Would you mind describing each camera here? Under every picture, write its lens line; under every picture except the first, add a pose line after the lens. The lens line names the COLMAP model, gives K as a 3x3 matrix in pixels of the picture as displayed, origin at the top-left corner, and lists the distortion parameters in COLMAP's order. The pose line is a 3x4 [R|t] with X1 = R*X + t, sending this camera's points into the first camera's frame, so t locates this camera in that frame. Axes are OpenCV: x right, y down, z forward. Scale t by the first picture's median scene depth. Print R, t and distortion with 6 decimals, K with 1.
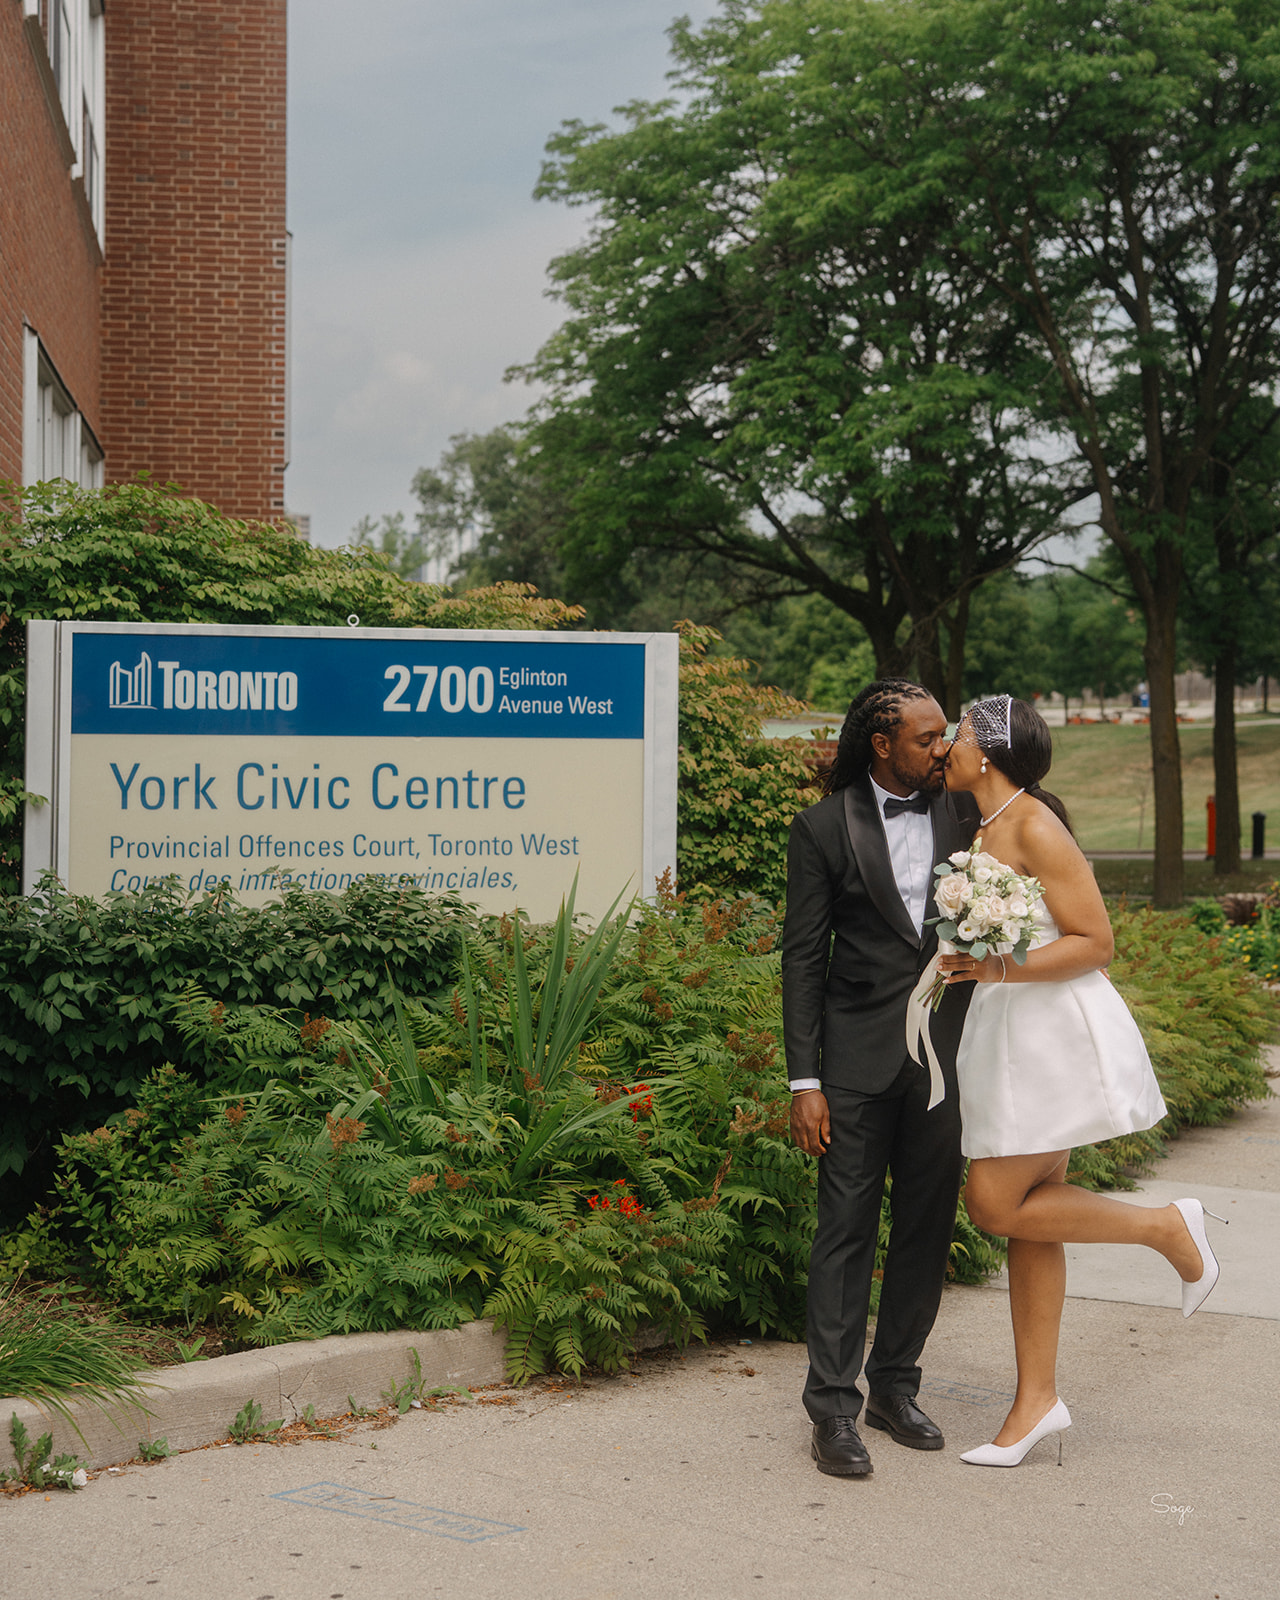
lens RADIAL K [[2235.2, 0, 640.5], [0, 2235.2, 743.1], [0, 0, 1]] dist [0.013278, 0.066022]
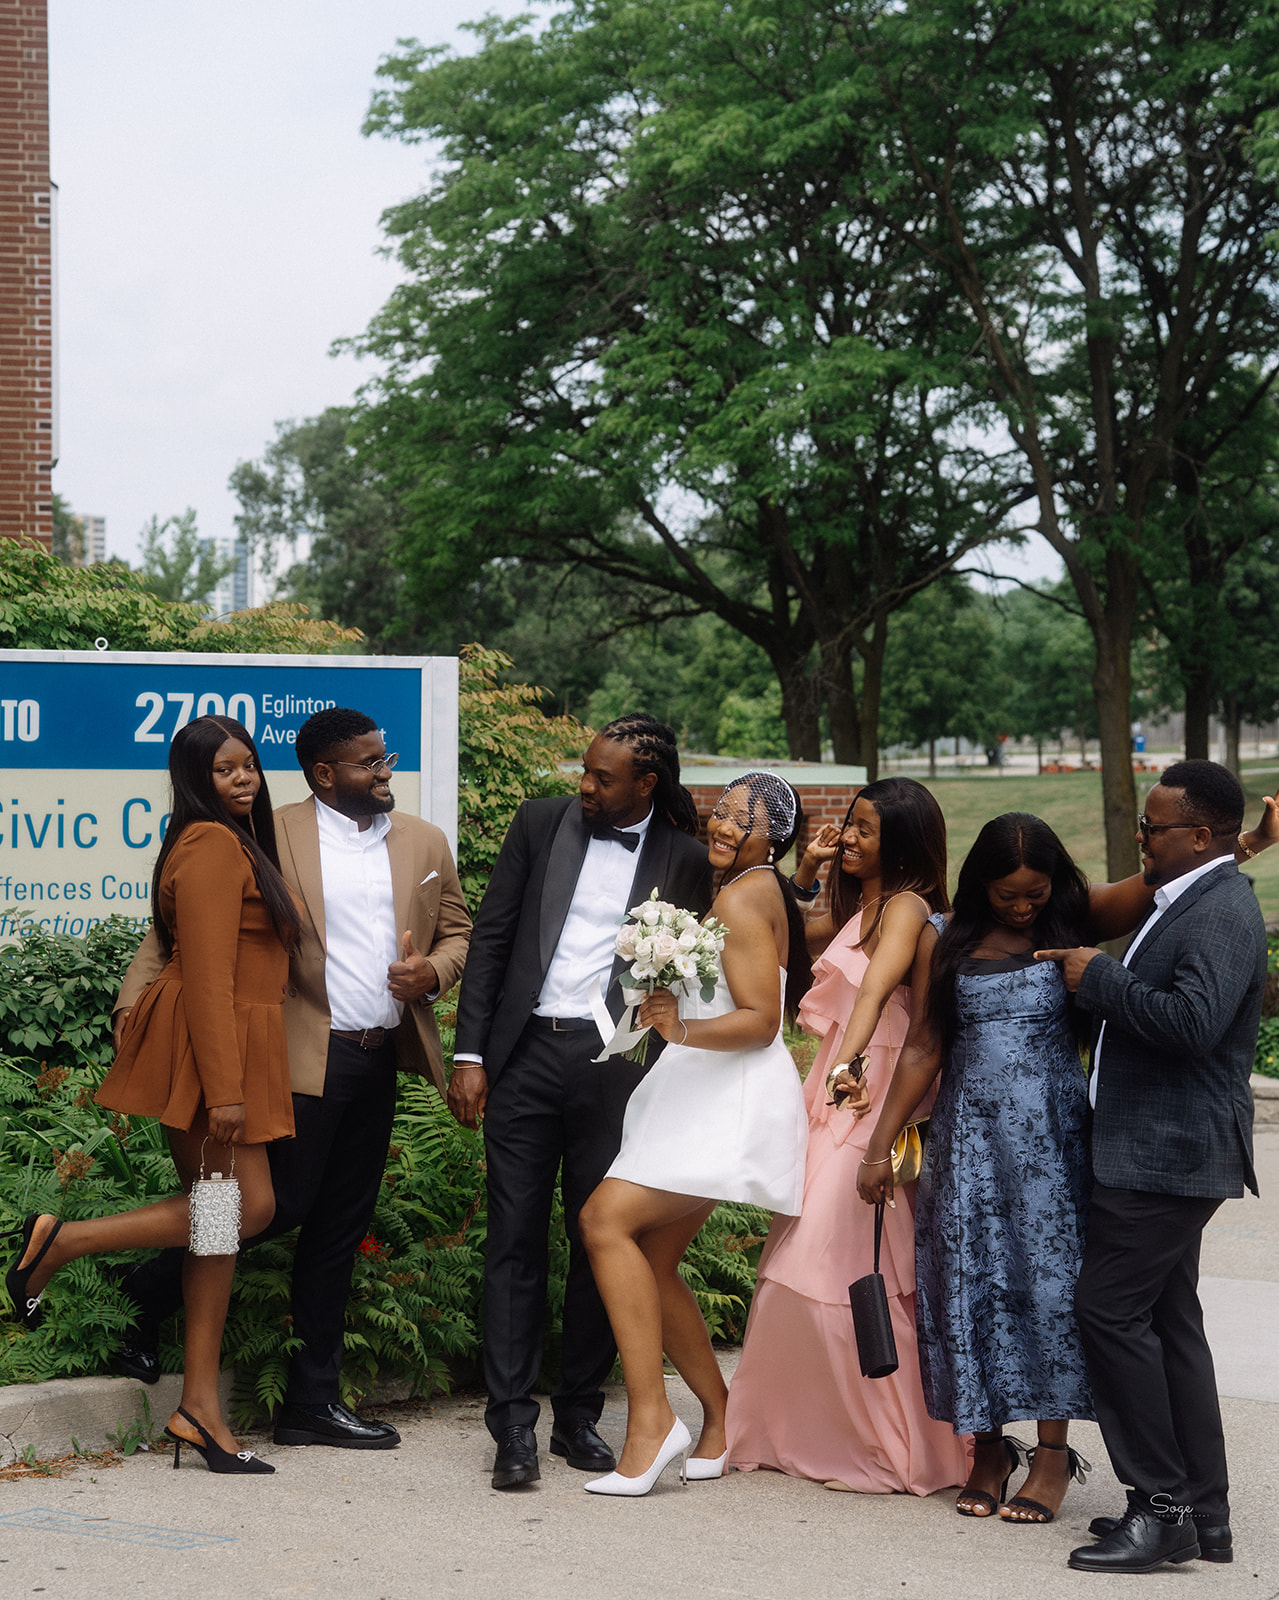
lens RADIAL K [[3040.8, 0, 639.5], [0, 3040.8, 800.0], [0, 0, 1]] dist [0.140305, 0.346536]
pose [[0.999886, -0.004485, 0.014434, 0.044912], [0.004569, 0.999973, -0.005823, 0.010721], [-0.014407, 0.005888, 0.999879, -0.157205]]
